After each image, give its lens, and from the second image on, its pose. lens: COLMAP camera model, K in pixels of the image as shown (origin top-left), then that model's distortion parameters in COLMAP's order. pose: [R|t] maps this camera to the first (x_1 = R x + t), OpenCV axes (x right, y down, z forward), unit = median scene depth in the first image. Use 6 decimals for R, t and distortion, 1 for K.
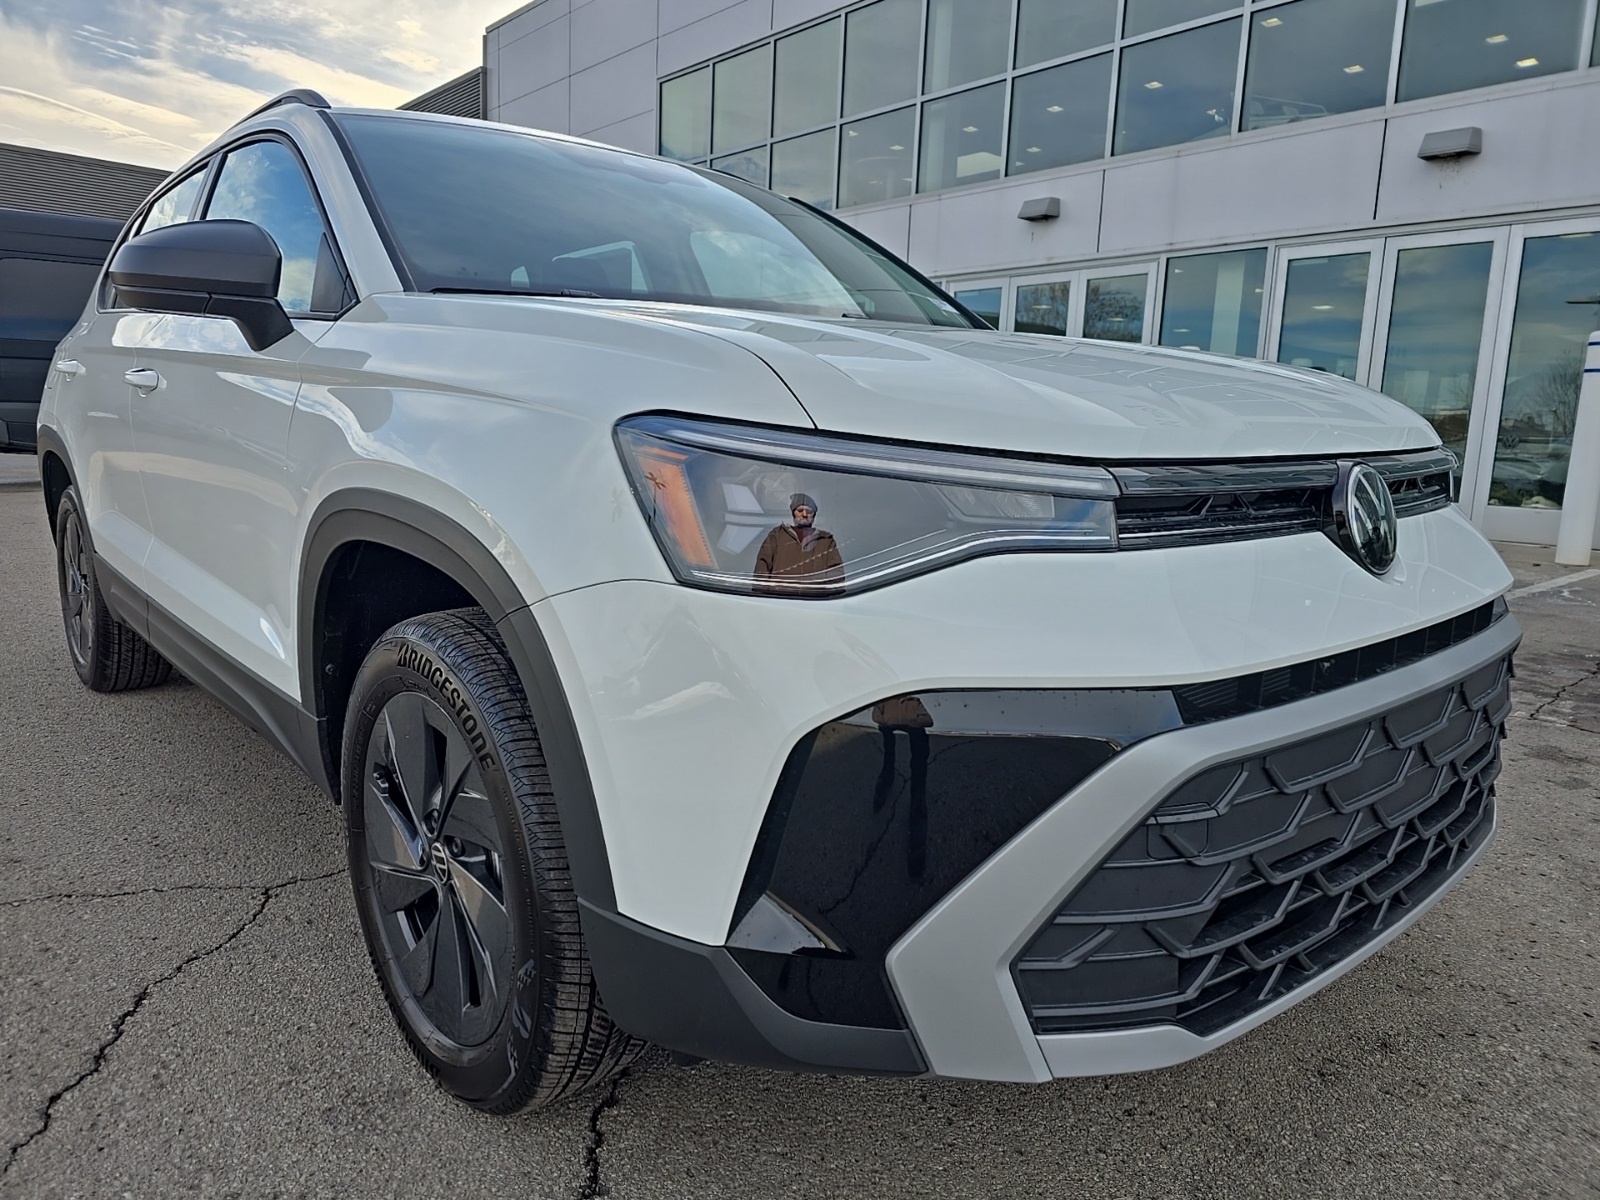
lens RADIAL K [[1068.1, 0, 821.9], [0, 1068.1, 571.8], [0, 0, 1]] dist [0.035635, -0.001112]
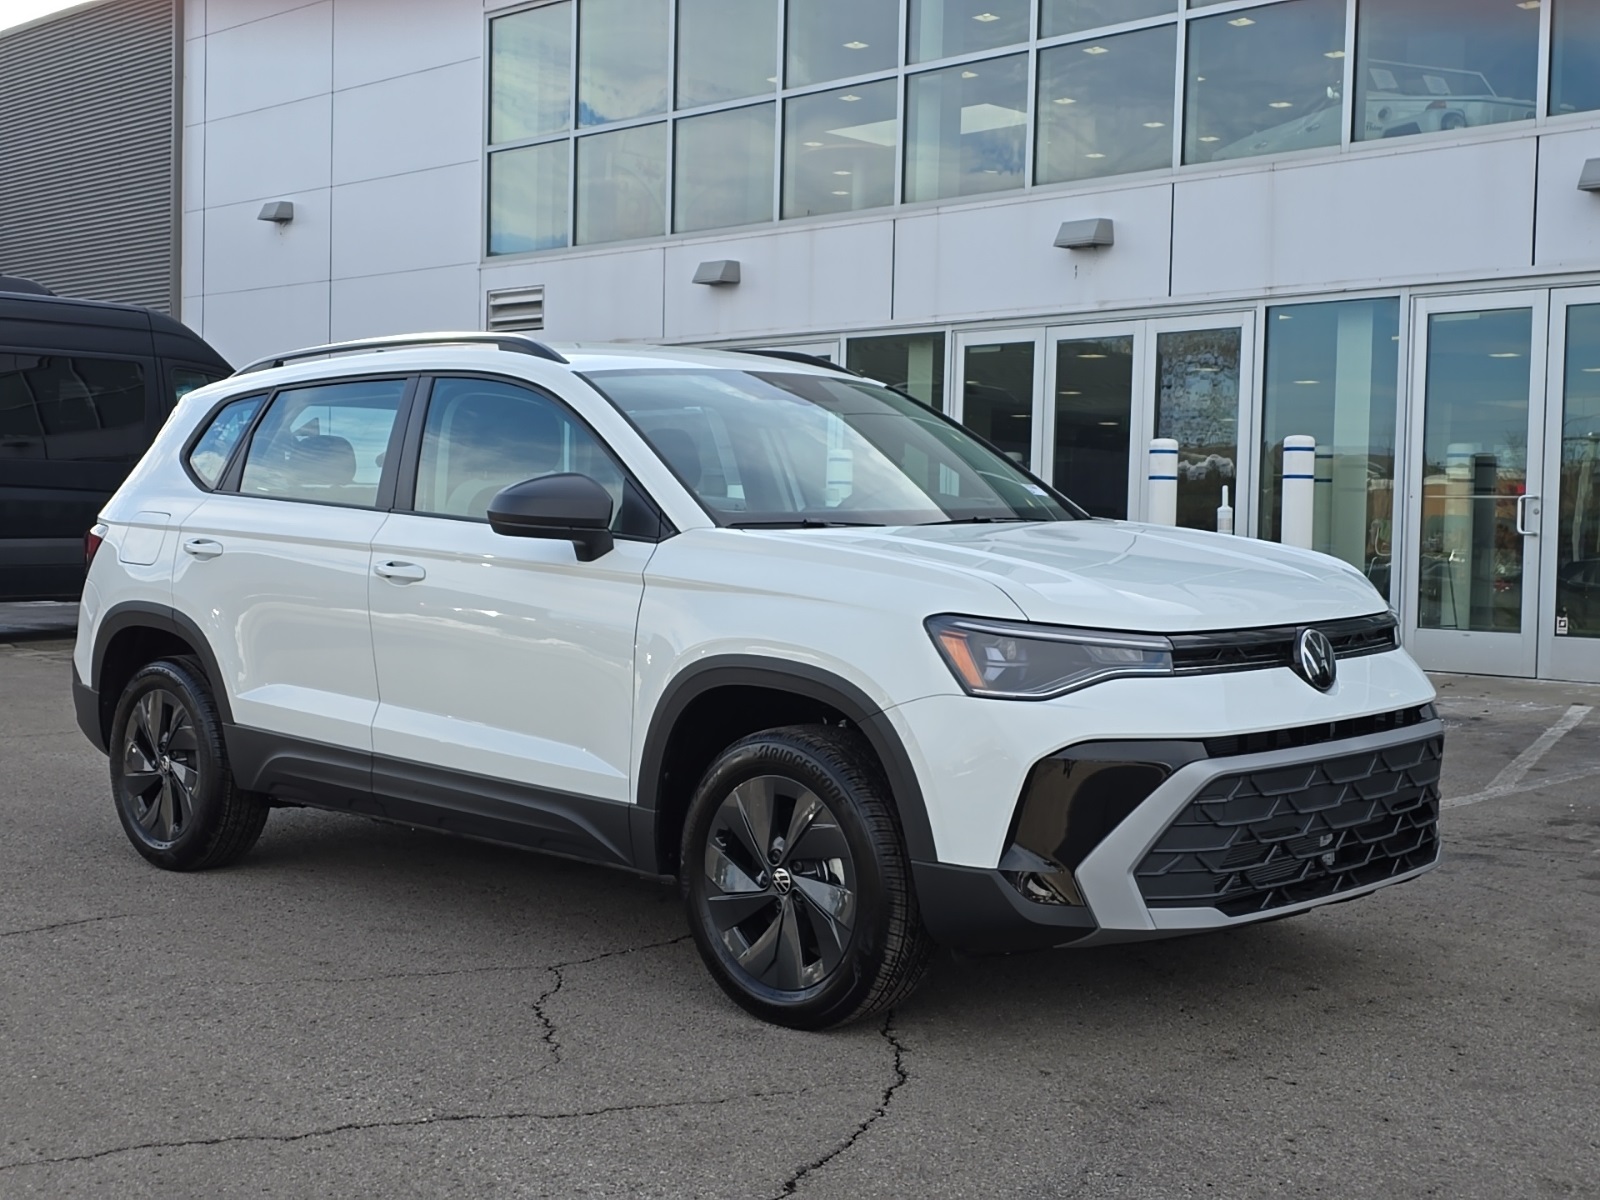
lens RADIAL K [[1932.6, 0, 797.4], [0, 1932.6, 531.7], [0, 0, 1]] dist [0.151954, -0.310942]
pose [[0.998539, -0.021053, 0.049767, -0.525351], [0.027321, 0.991289, -0.128841, 0.139526], [-0.046621, 0.130012, 0.990416, -2.263663]]
